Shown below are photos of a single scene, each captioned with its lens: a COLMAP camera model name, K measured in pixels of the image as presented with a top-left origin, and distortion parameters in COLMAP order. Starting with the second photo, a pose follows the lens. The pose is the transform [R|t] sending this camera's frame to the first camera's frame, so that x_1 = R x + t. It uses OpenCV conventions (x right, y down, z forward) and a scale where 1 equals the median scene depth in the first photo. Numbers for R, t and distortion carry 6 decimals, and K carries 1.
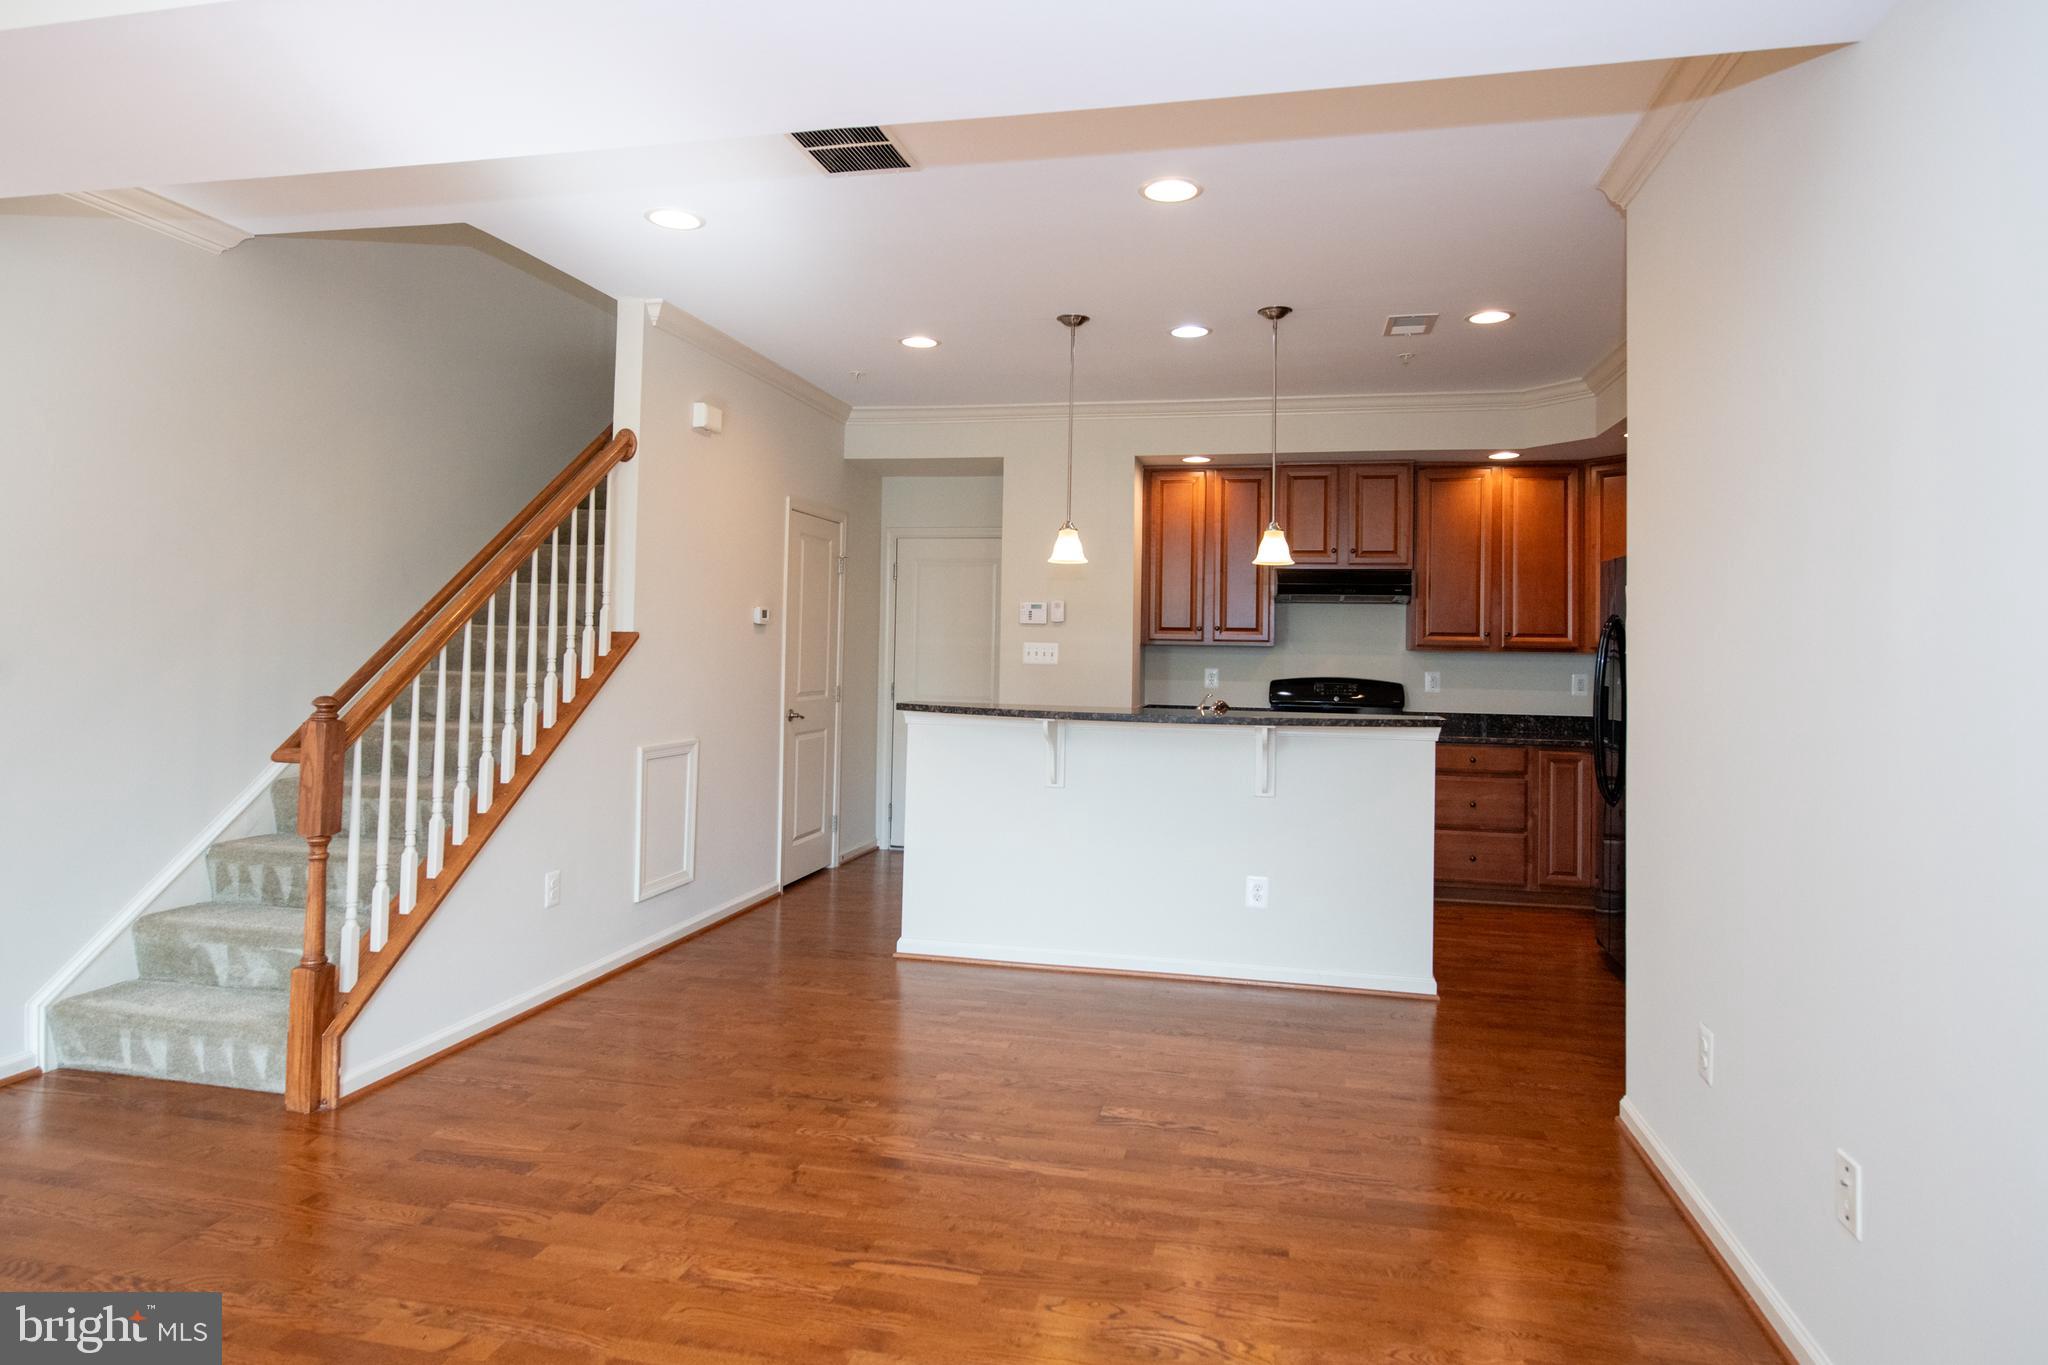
lens RADIAL K [[1196.9, 0, 1016.0], [0, 1196.9, 607.7], [0, 0, 1]] dist [-0.001947, -0.000830]
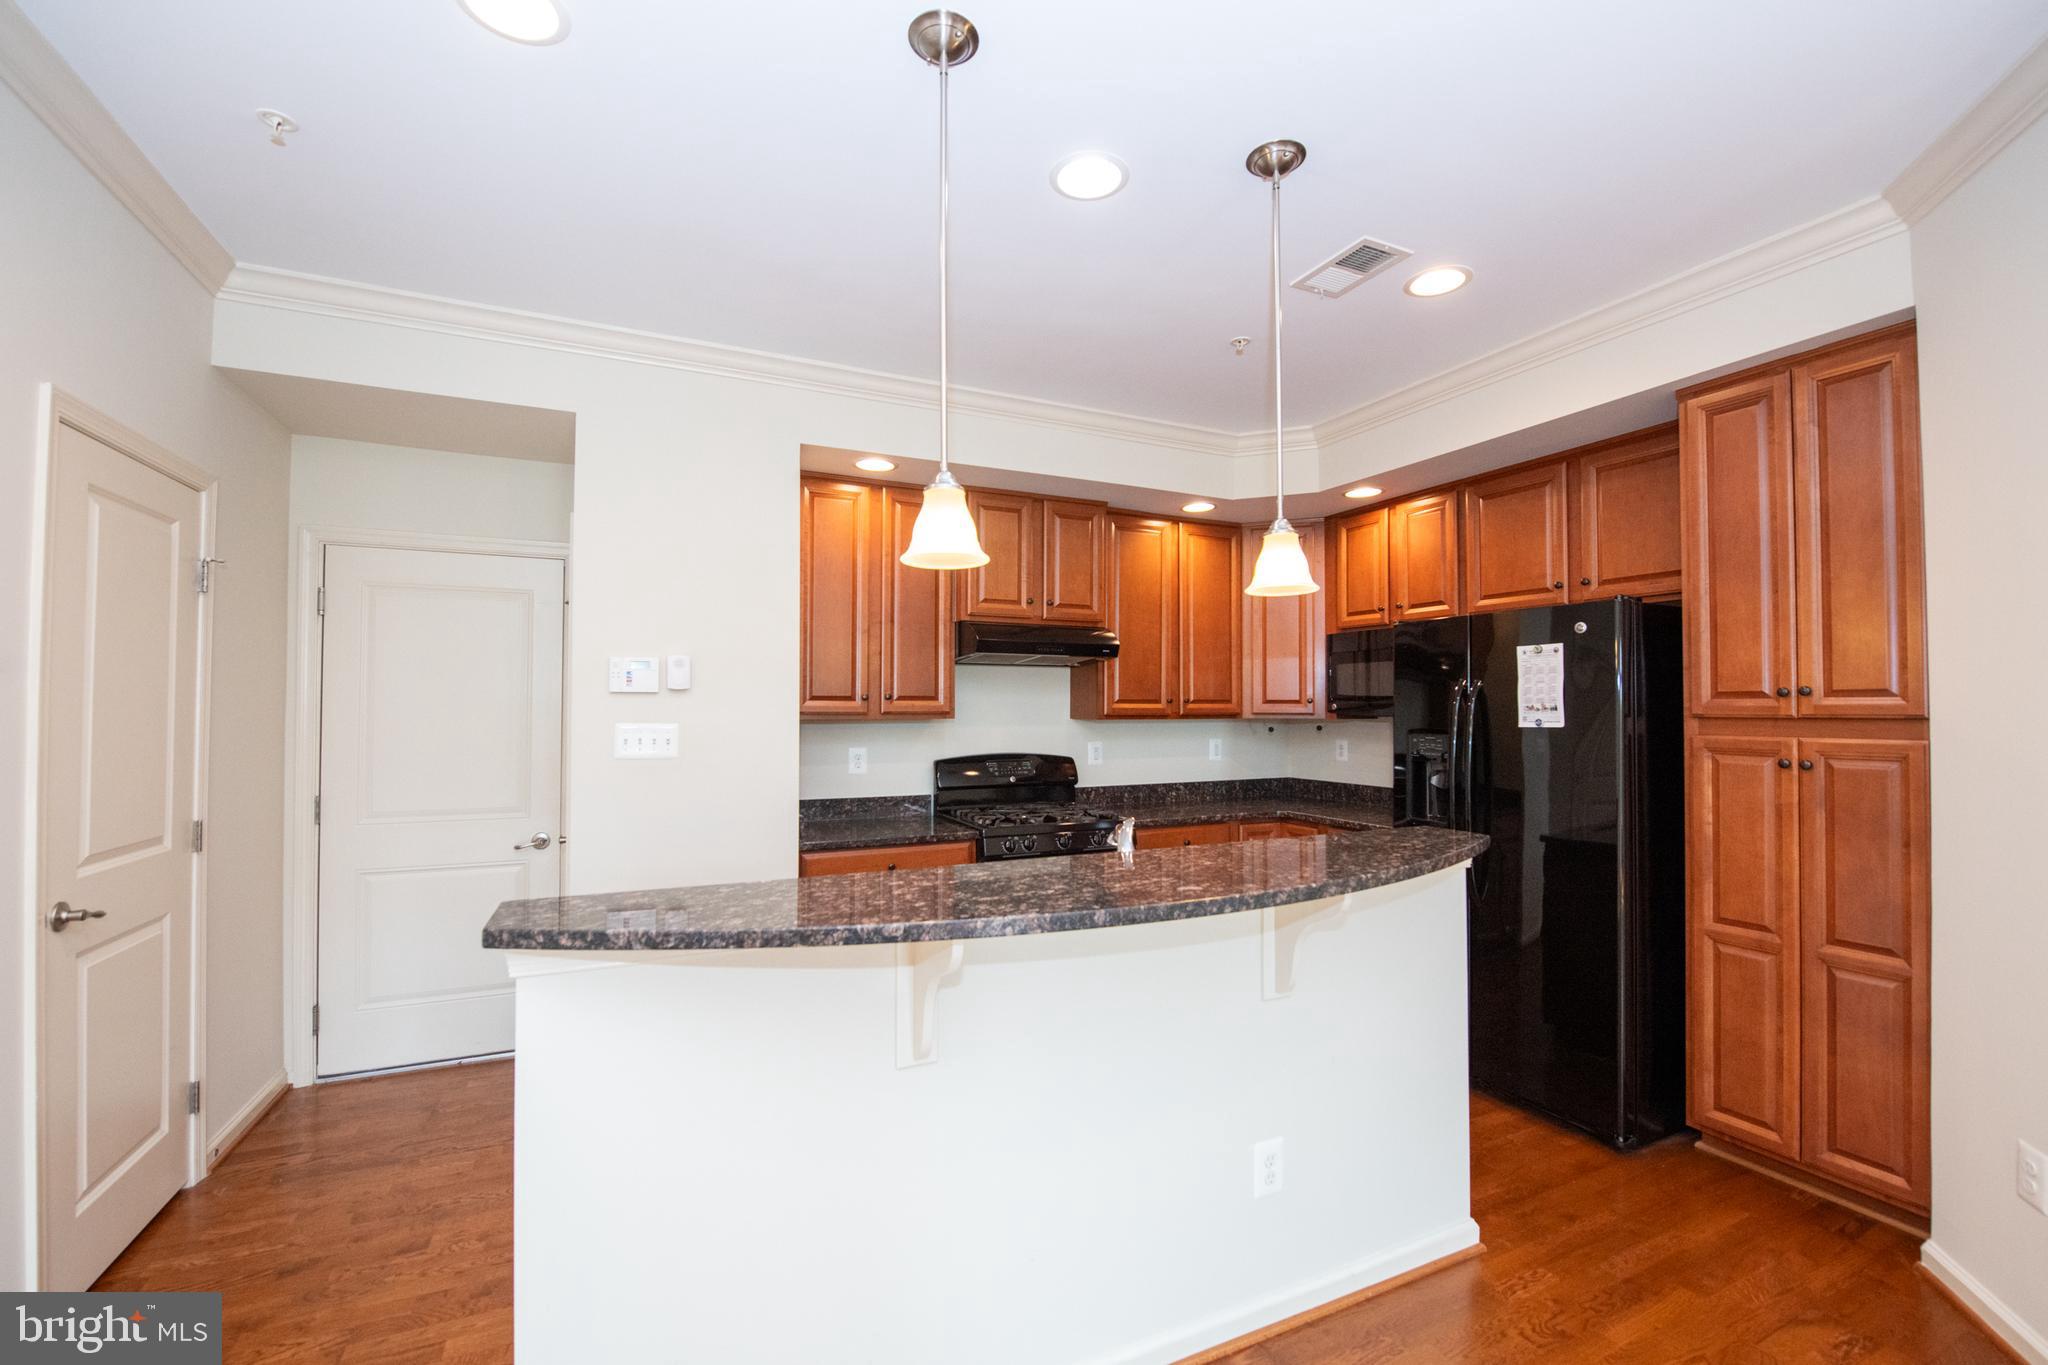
lens RADIAL K [[857.4, 0, 1025.0], [0, 857.4, 689.0], [0, 0, 1]] dist [-0.013229, -0.000860]
pose [[0.791326, -0.004102, 0.611380, -0.096043], [-0.005388, 0.999892, 0.013682, 0.004643], [-0.611370, -0.014121, 0.791219, 0.537866]]
